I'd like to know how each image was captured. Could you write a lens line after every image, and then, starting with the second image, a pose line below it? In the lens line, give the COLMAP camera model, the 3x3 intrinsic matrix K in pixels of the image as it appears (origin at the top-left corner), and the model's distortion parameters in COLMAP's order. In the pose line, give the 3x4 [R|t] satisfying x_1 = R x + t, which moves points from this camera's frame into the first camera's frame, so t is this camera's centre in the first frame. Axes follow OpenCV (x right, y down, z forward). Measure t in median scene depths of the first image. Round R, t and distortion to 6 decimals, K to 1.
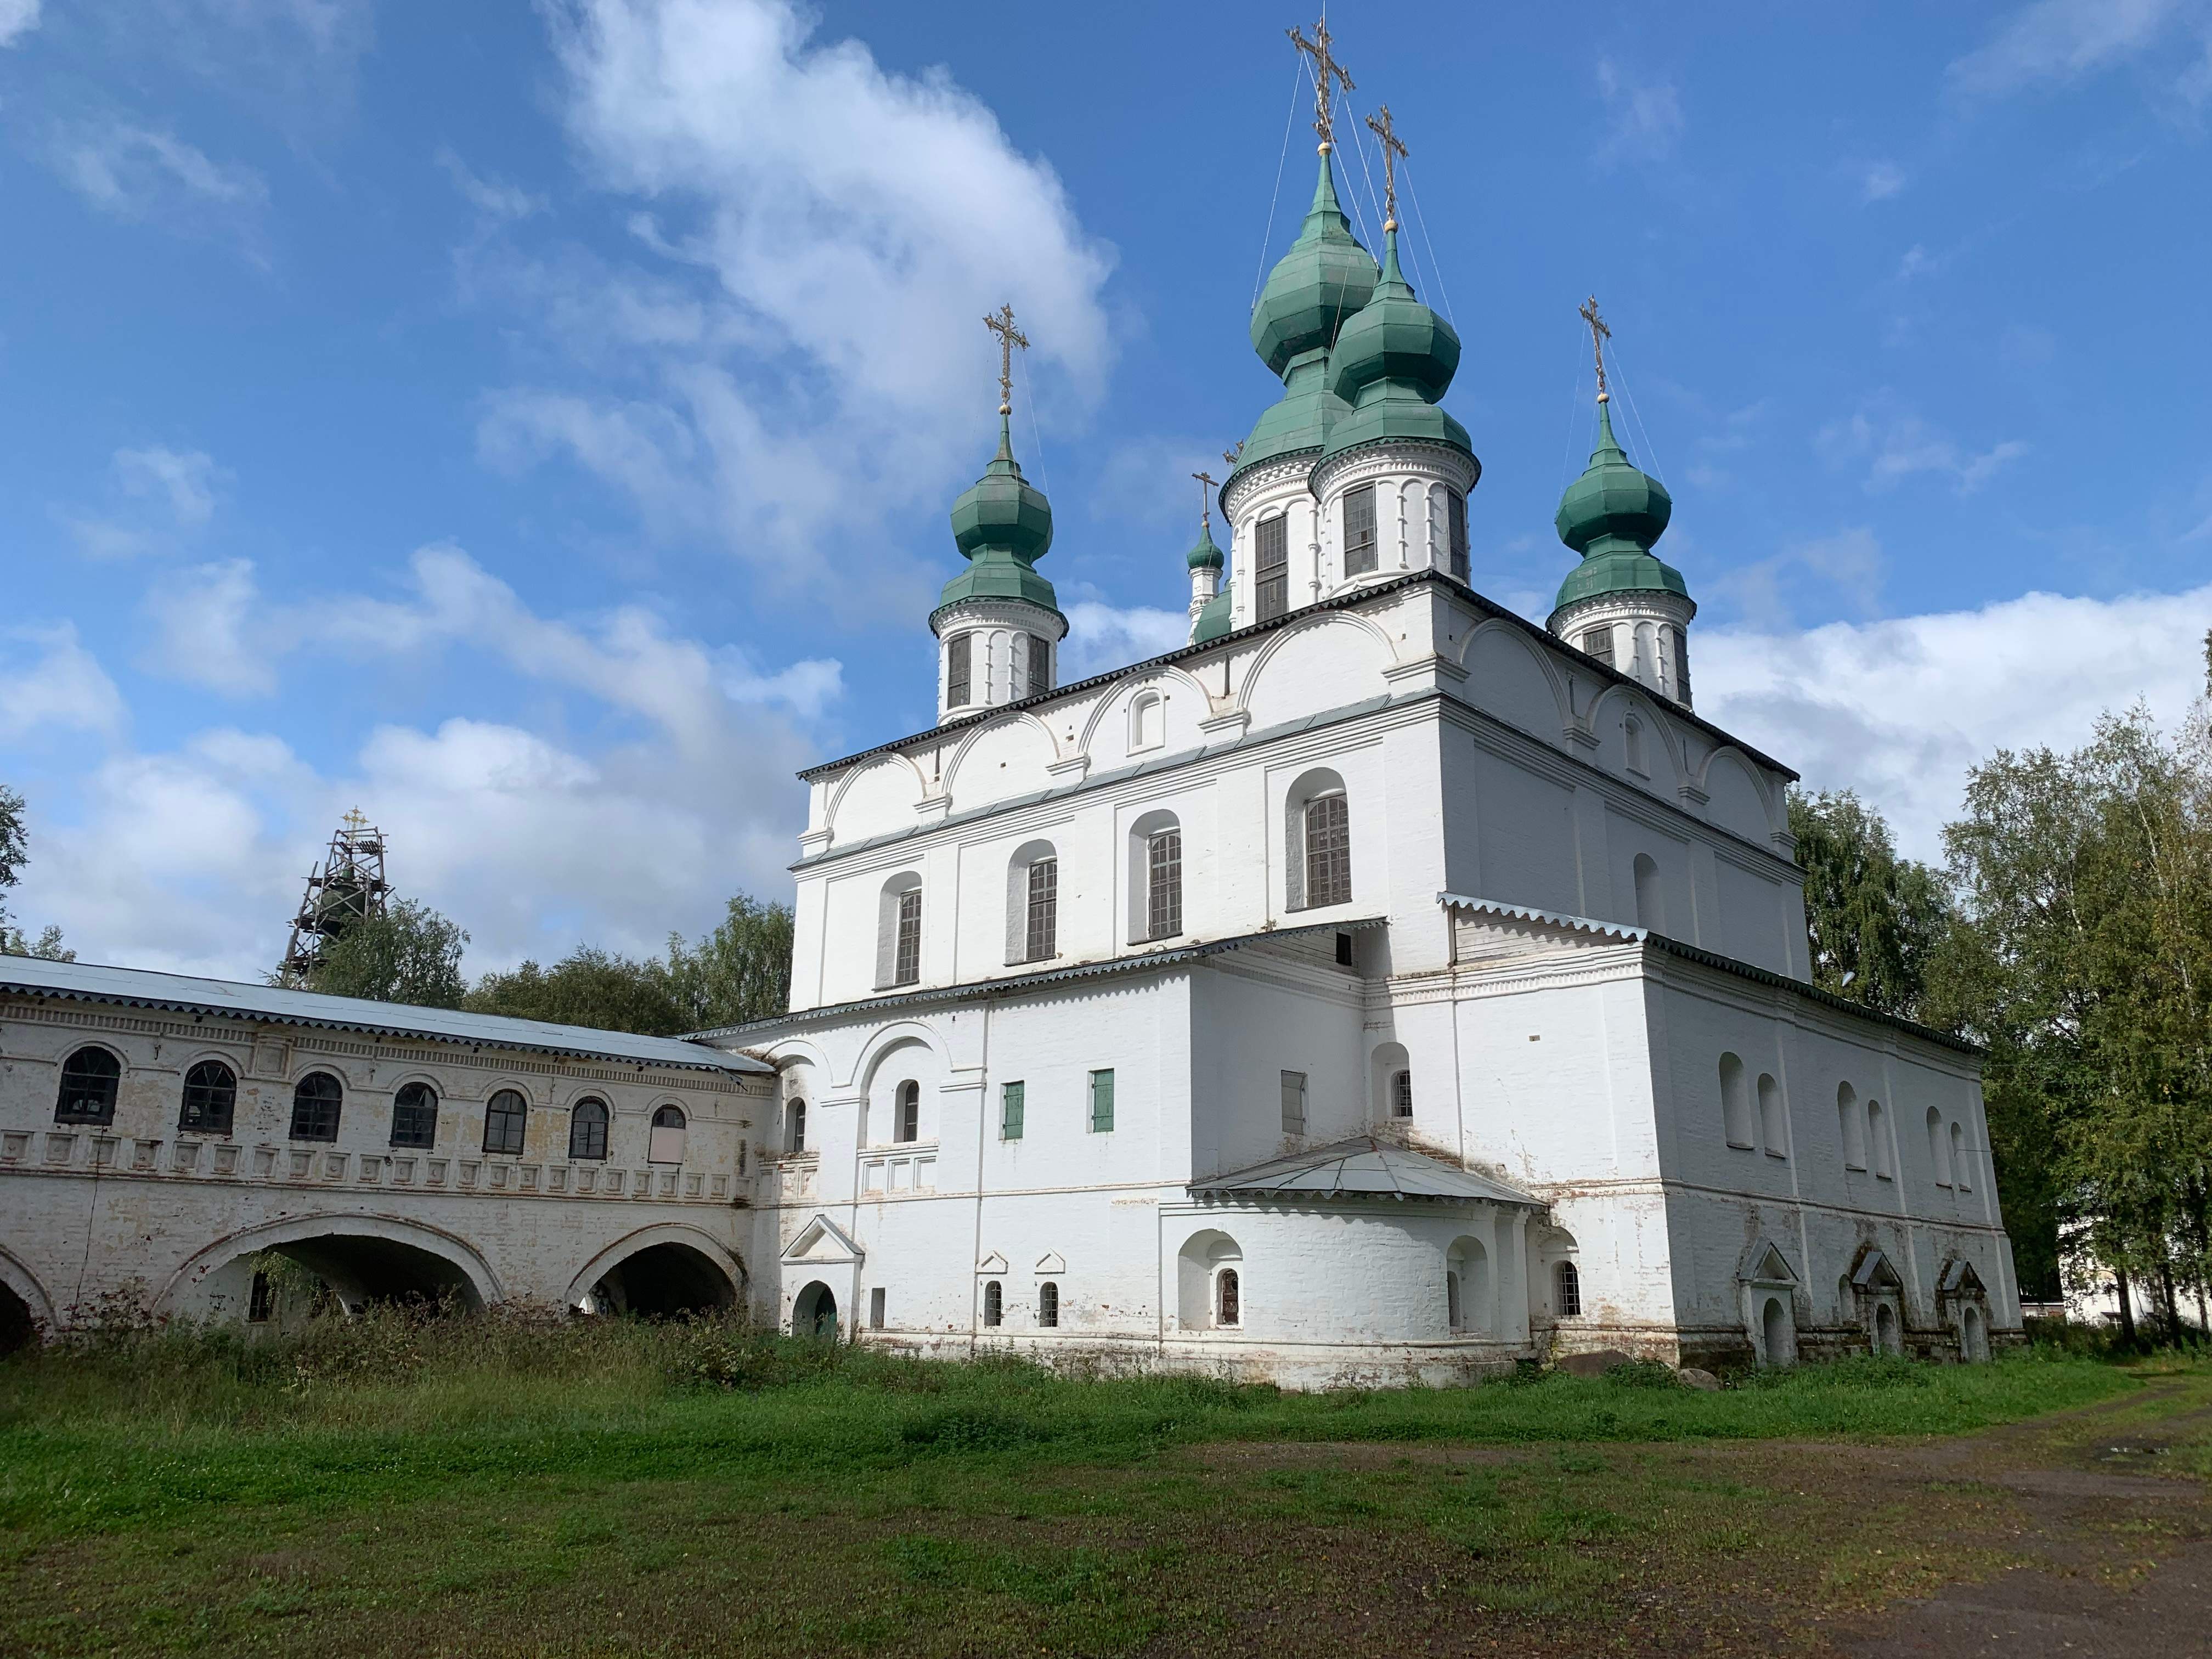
lens RADIAL K [[1693.9, 0, 1104.7], [0, 1693.9, 828.6], [0, 0, 1]] dist [0.003850, 0.000094]
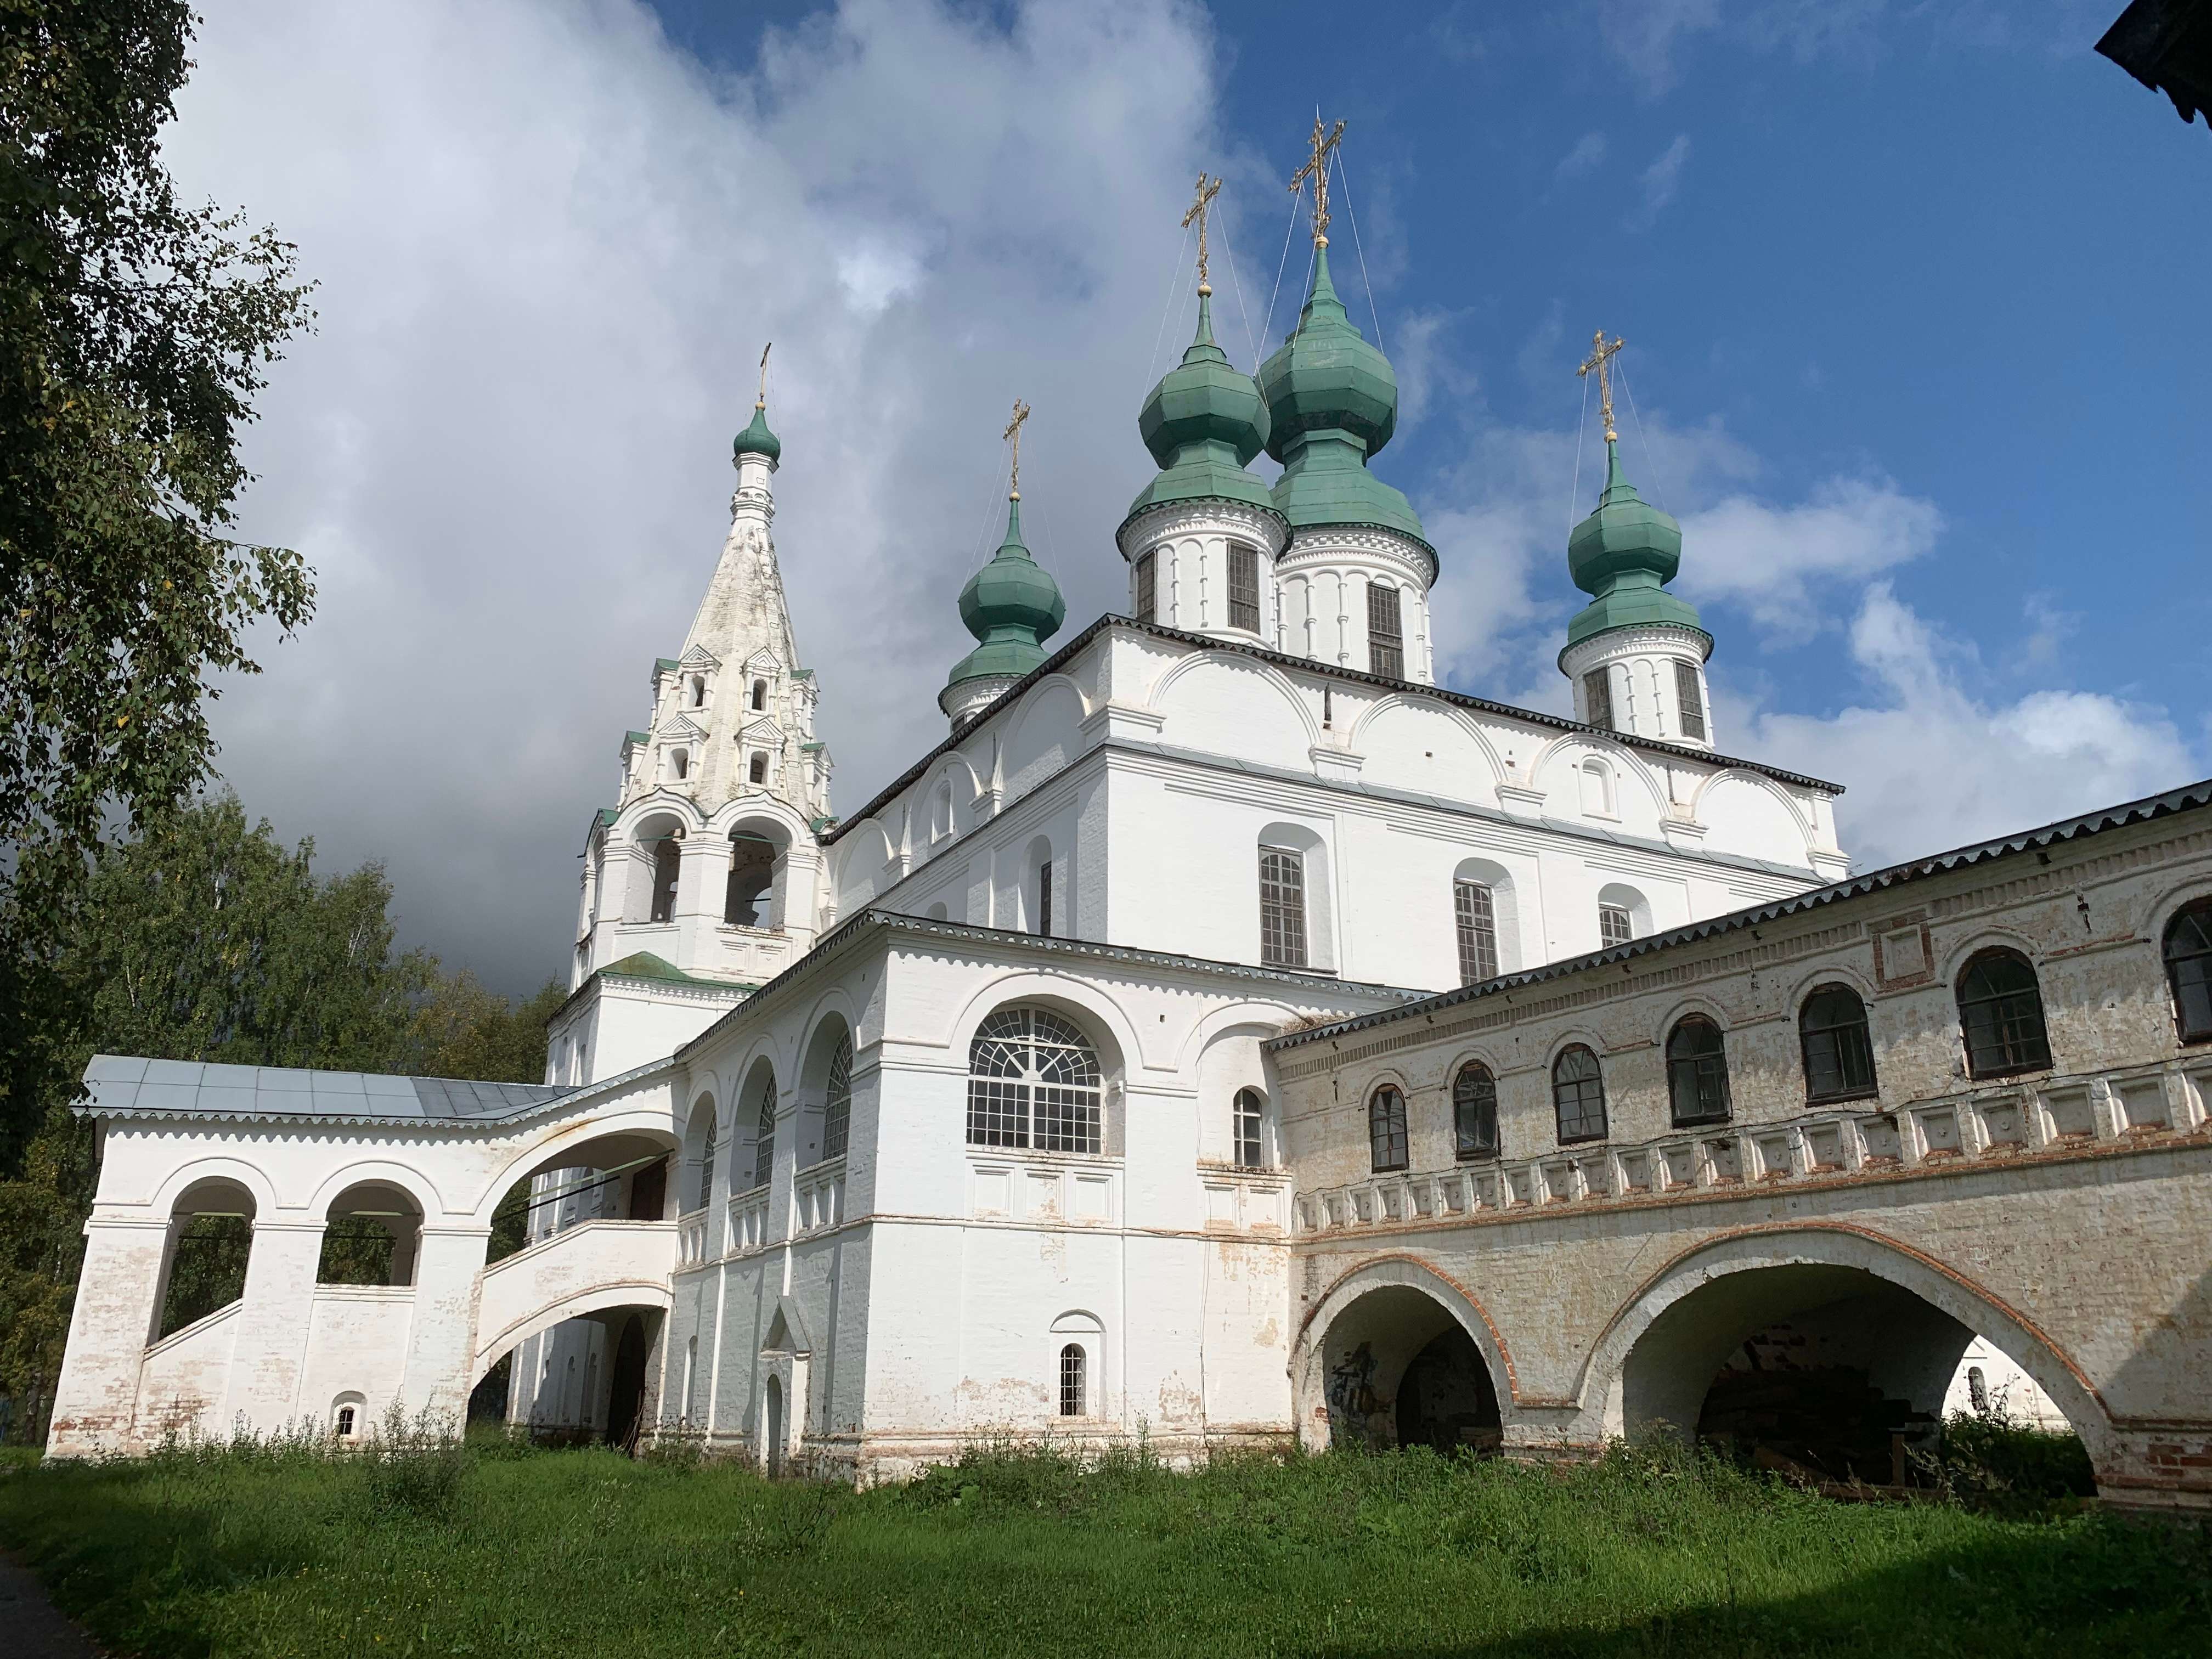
lens RADIAL K [[1693.9, 0, 1101.2], [0, 1693.9, 823.2], [0, 0, 1]] dist [0.003850, 0.000094]
pose [[0.337388, 0.284153, 0.897456, -0.826330], [-0.262758, 0.943890, -0.200074, 0.199660], [-0.903951, -0.168311, 0.393120, 0.745825]]
